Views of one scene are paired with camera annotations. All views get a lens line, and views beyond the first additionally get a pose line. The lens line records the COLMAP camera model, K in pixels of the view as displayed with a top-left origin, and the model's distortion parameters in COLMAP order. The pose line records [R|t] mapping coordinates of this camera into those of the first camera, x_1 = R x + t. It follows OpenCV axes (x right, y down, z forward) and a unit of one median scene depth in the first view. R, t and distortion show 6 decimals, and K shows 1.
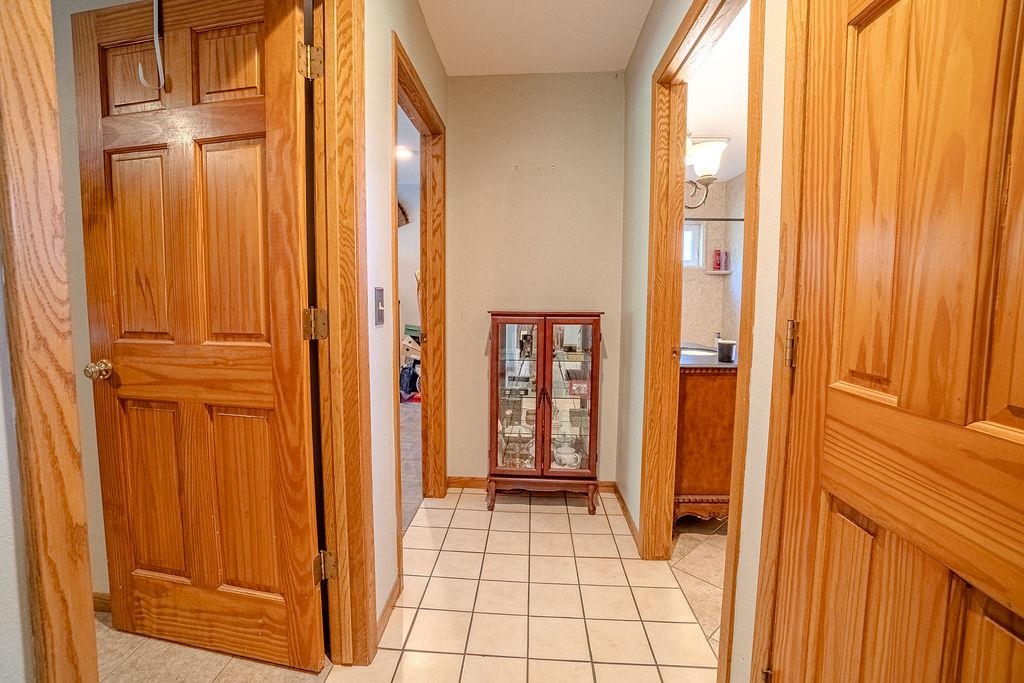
lens RADIAL K [[451.3, 0, 501.6], [0, 451.3, 333.1], [0, 0, 1]] dist [-0.062905, 0.021928]
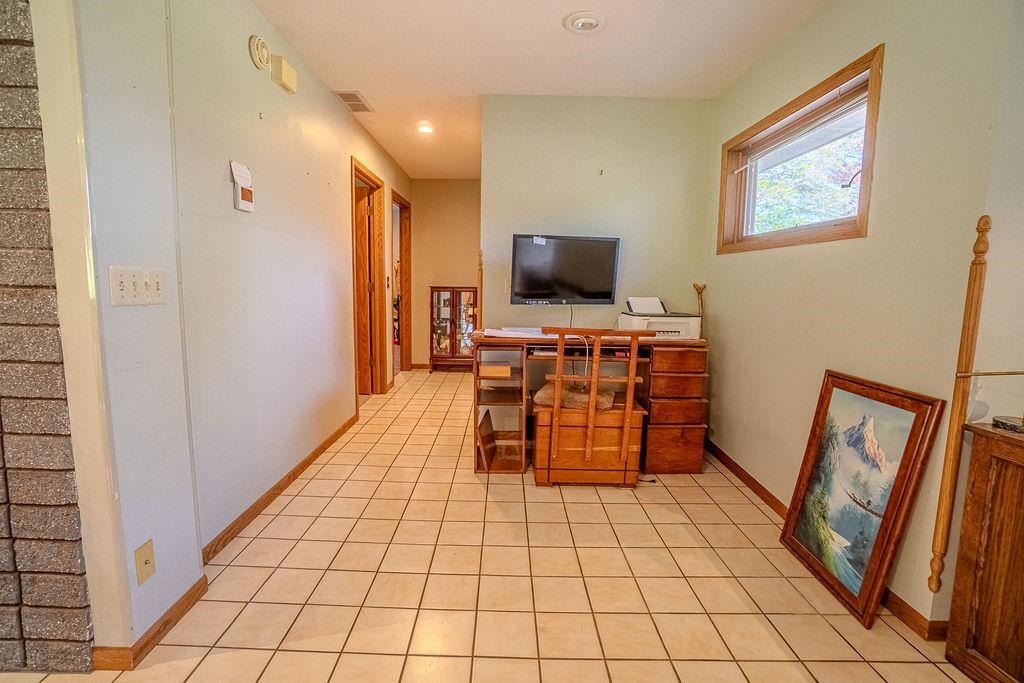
lens RADIAL K [[451.3, 0, 501.6], [0, 451.3, 333.1], [0, 0, 1]] dist [-0.062905, 0.021928]
pose [[0.998053, 0.001625, 0.062347, 0.195300], [-0.003560, 0.999515, 0.030931, 0.116786], [-0.062266, -0.031093, 0.997575, -1.321904]]
